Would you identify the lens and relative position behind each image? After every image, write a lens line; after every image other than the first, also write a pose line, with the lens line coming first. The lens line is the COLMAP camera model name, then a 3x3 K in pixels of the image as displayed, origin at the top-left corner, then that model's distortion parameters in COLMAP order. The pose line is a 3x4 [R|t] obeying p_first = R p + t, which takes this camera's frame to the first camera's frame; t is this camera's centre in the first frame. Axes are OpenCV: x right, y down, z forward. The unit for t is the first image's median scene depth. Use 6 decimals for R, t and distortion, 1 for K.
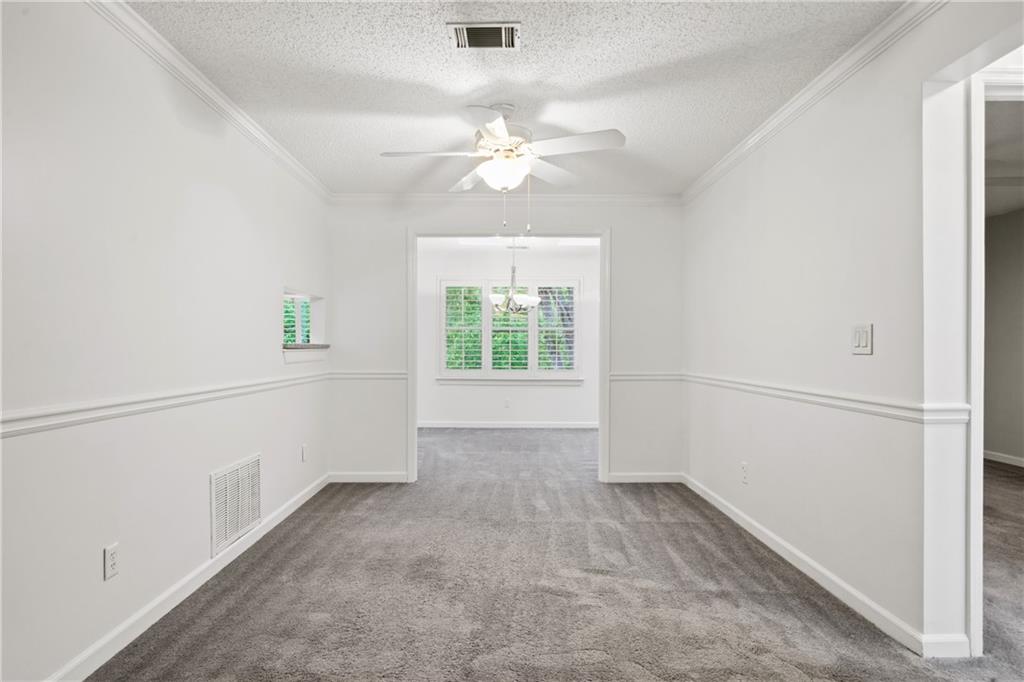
lens RADIAL K [[548.3, 0, 514.2], [0, 548.3, 352.1], [0, 0, 1]] dist [0.000947, 0.001063]
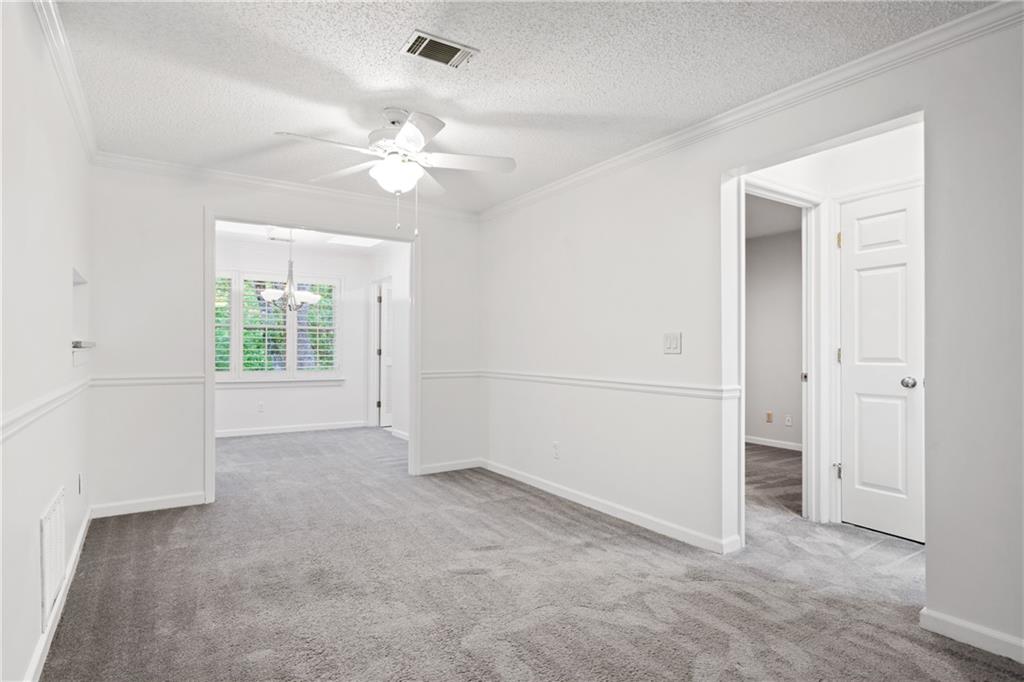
lens RADIAL K [[535.0, 0, 512.3], [0, 535.0, 348.9], [0, 0, 1]] dist [0.002164, 0.000636]
pose [[0.842529, 0.002497, 0.538645, -0.338127], [-0.000161, 0.999990, -0.004383, -0.001280], [-0.538651, 0.003606, 0.842522, 0.045113]]
